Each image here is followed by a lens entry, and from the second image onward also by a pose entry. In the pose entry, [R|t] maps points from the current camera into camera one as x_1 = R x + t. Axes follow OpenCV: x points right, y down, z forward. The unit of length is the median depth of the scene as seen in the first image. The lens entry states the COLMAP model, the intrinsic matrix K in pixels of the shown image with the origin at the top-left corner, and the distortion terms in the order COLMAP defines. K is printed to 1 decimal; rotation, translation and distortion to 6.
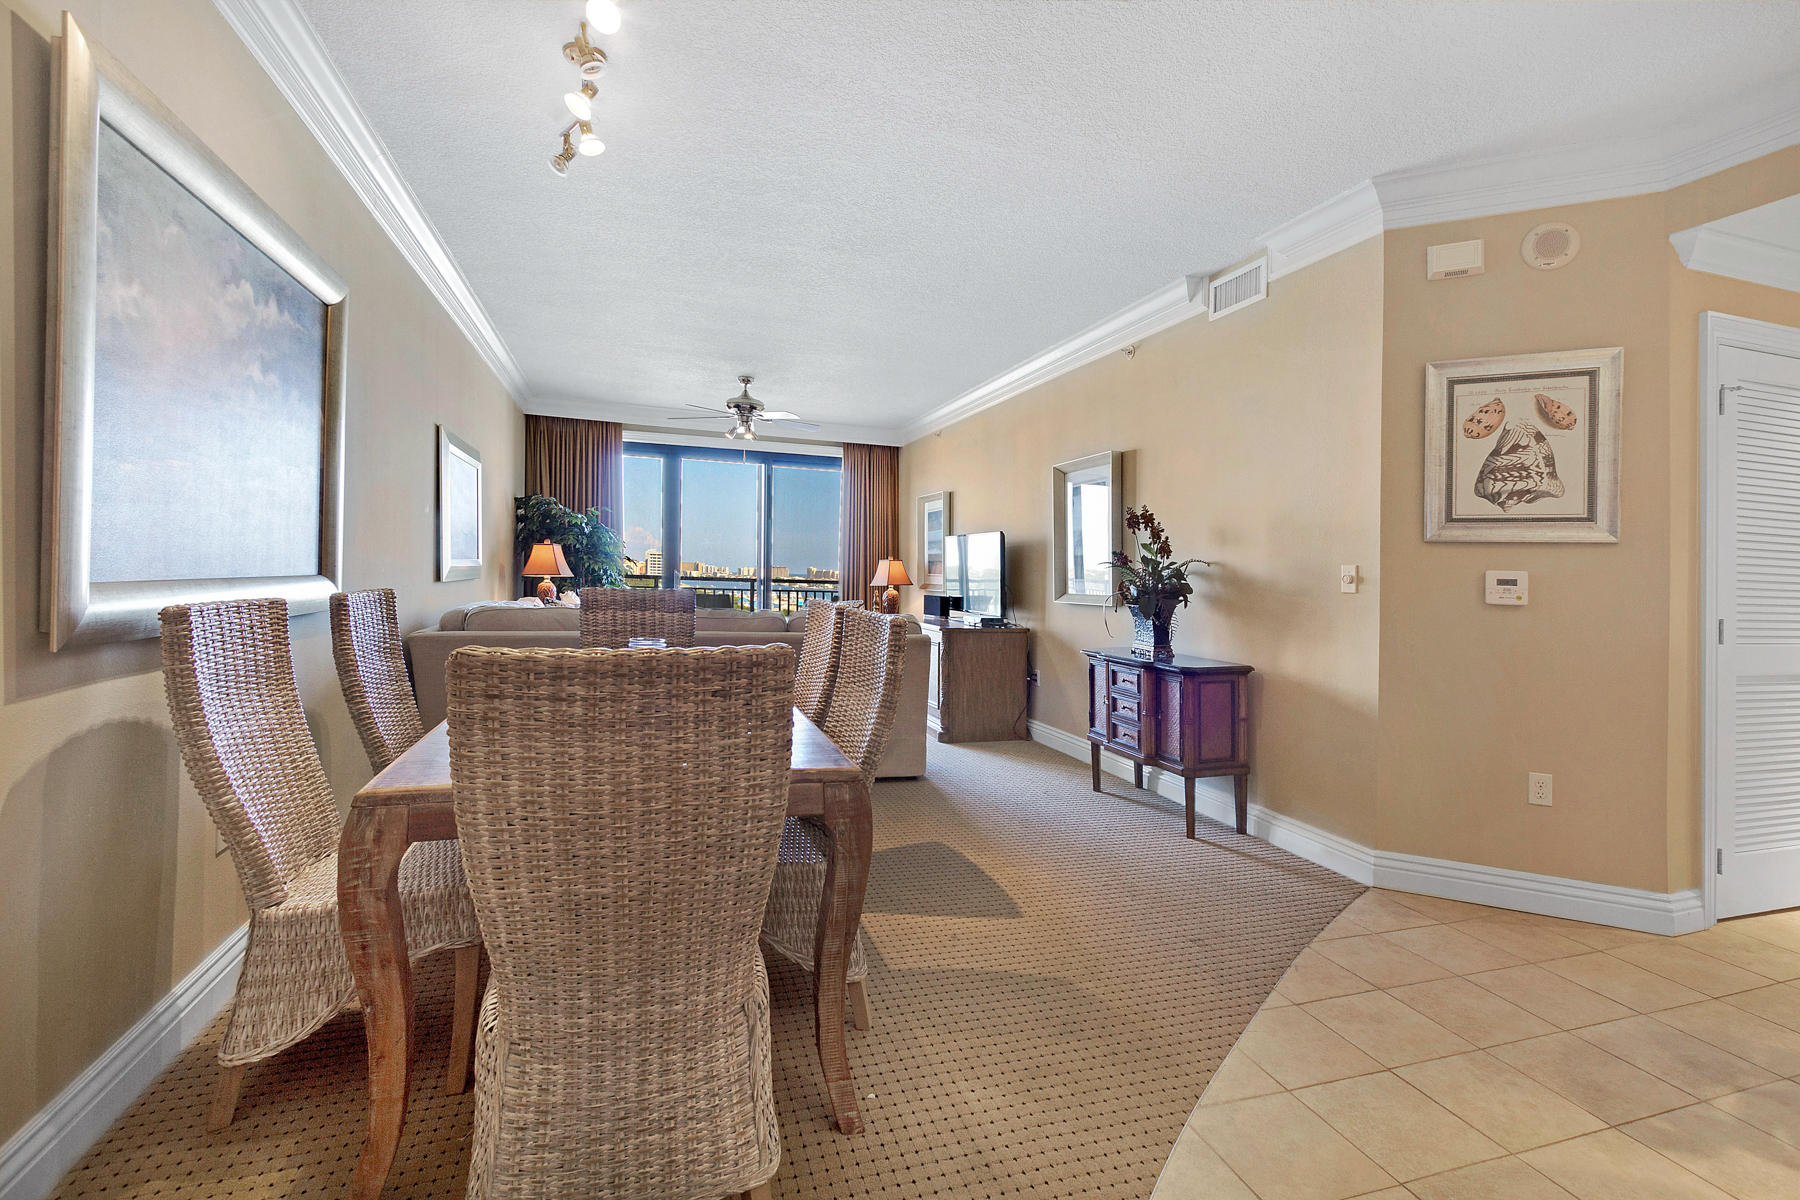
lens RADIAL K [[864.1, 0, 966.0], [0, 864.1, 609.7], [0, 0, 1]] dist [0.011823, -0.000673]
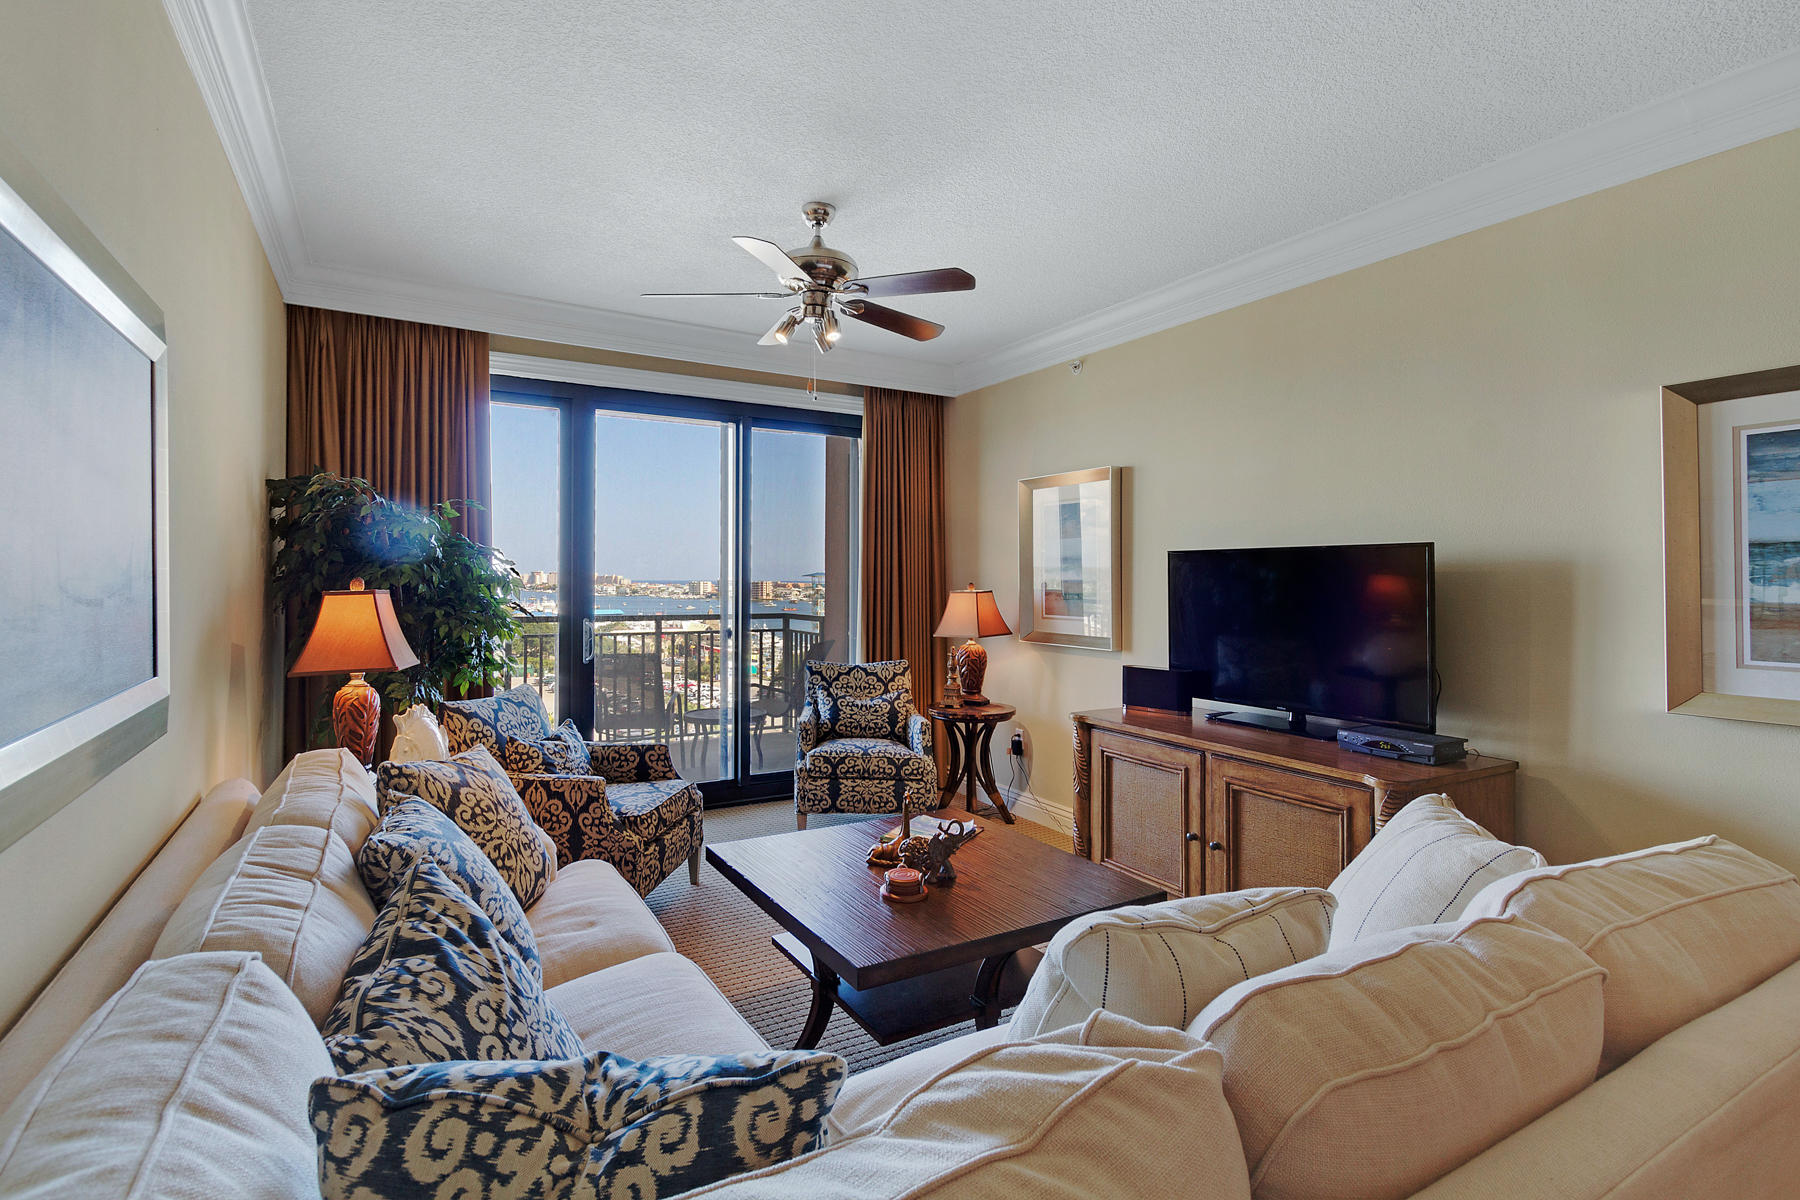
lens RADIAL K [[864.1, 0, 838.0], [0, 864.1, 583.5], [0, 0, 1]] dist [0.011823, -0.000673]
pose [[0.992502, -0.021536, 0.120316, -0.310638], [0.024913, 0.999335, -0.026634, -0.063315], [-0.119663, 0.029432, 0.992378, 0.574037]]
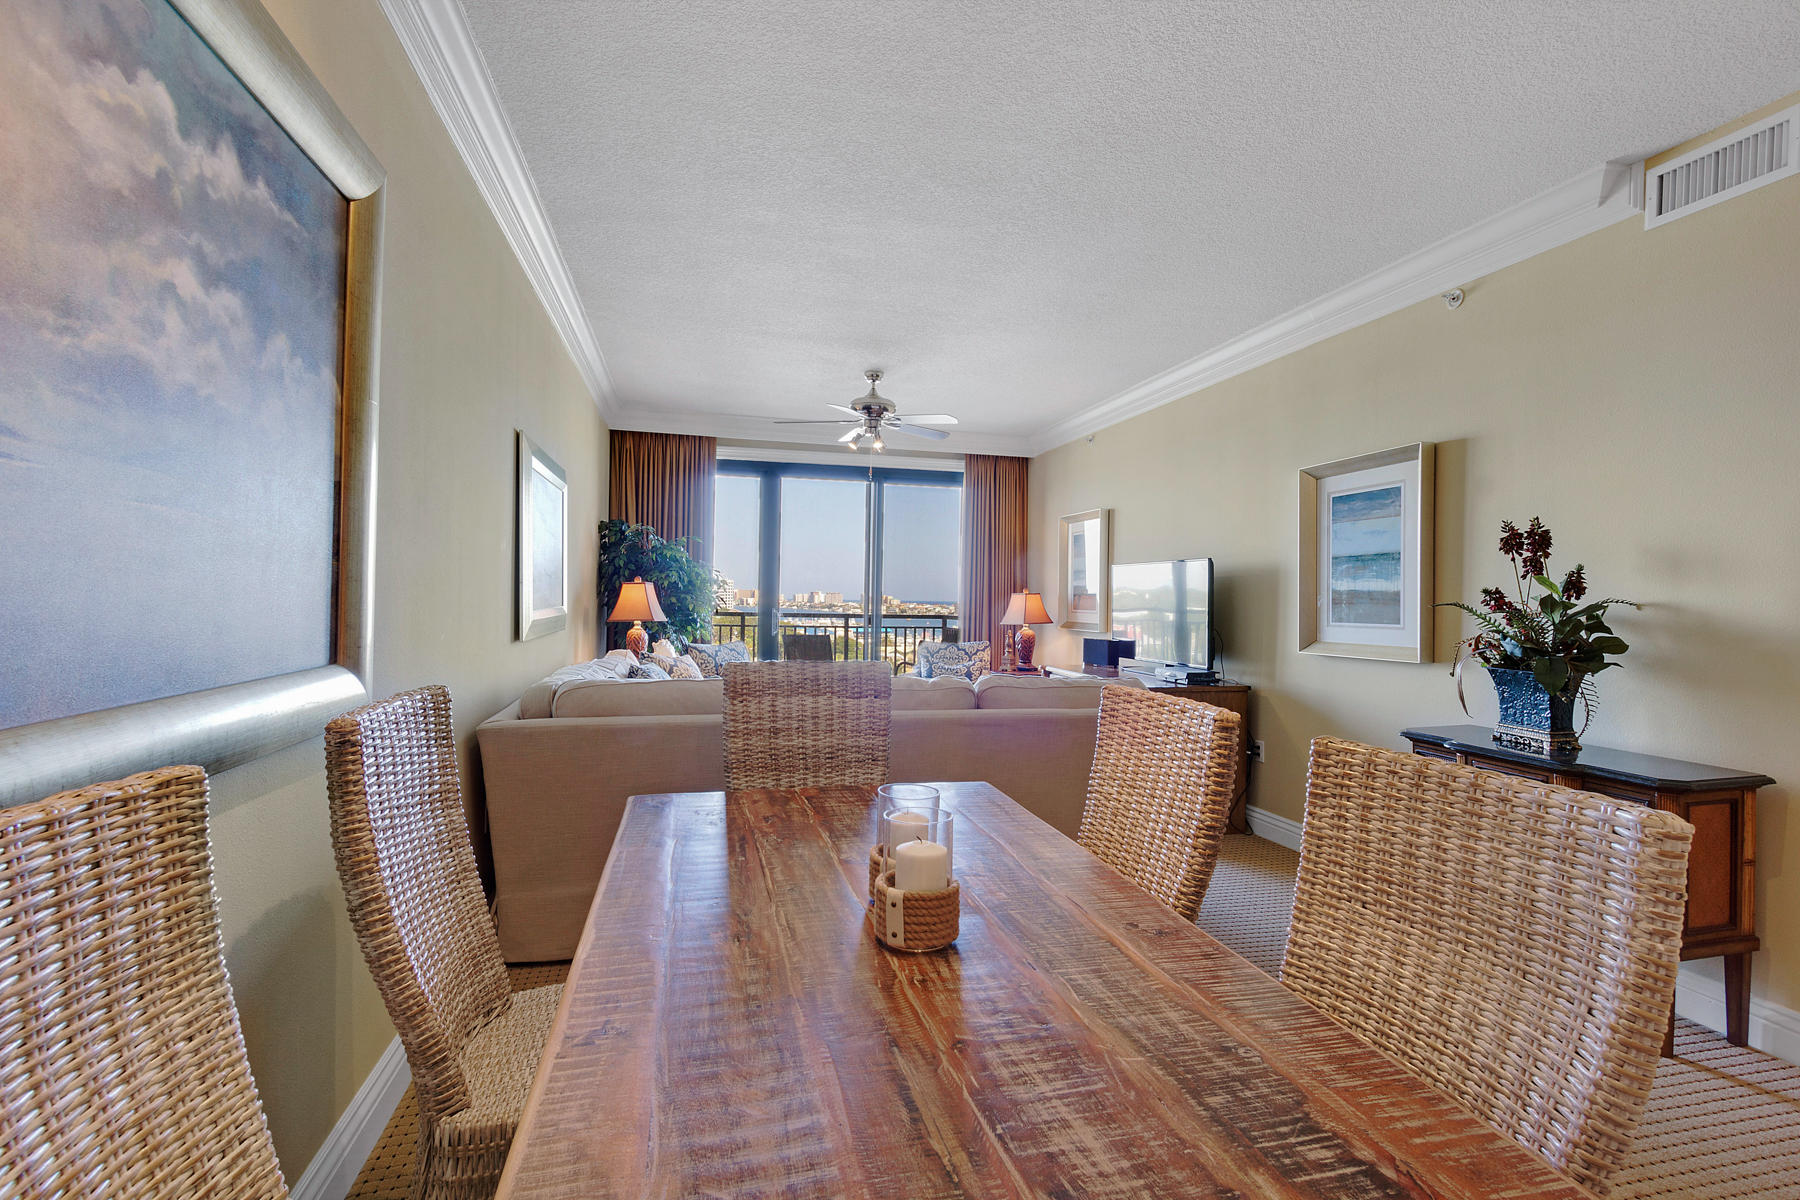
lens RADIAL K [[864.1, 0, 909.5], [0, 864.1, 607.0], [0, 0, 1]] dist [0.011823, -0.000673]
pose [[0.993587, -0.009722, -0.112650, -0.136144], [0.006477, 0.999554, -0.029136, -0.027071], [0.112883, 0.028219, 0.993207, 0.215722]]
